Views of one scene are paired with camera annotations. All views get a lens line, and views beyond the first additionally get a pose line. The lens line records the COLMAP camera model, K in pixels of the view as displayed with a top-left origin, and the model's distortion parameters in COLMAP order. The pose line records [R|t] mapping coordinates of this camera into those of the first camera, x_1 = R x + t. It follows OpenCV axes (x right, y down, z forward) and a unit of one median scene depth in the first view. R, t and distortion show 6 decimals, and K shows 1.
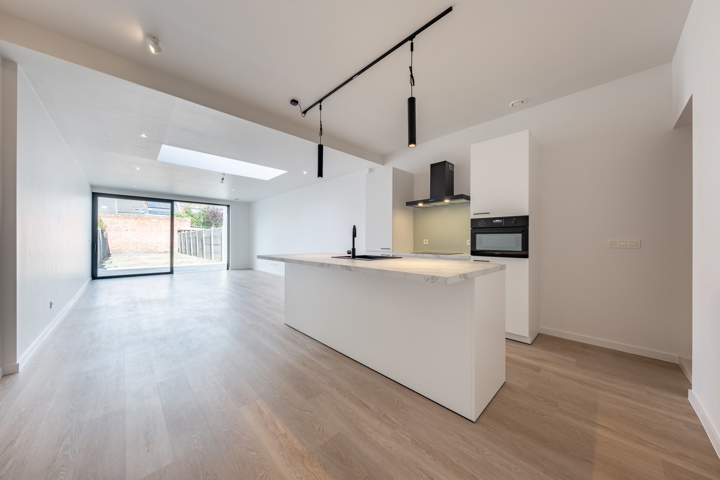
lens RADIAL K [[245.6, 0, 360.0], [0, 245.6, 240.0], [0, 0, 1]] dist [0.000197, 0.000006]
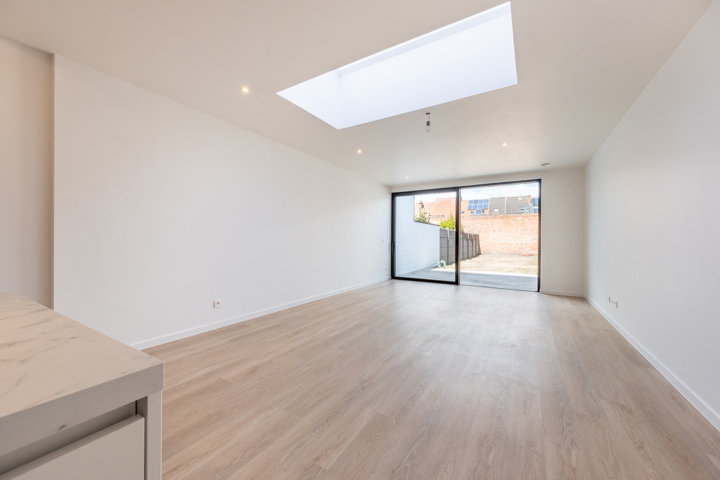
lens RADIAL K [[268.4, 0, 360.0], [0, 268.4, 240.0], [0, 0, 1]] dist [0.000795, 0.000025]
pose [[0.217917, -0.000432, -0.975967, -0.037523], [-0.003420, 0.999993, -0.001206, 0.003025], [0.975961, 0.003601, 0.217914, 0.791706]]
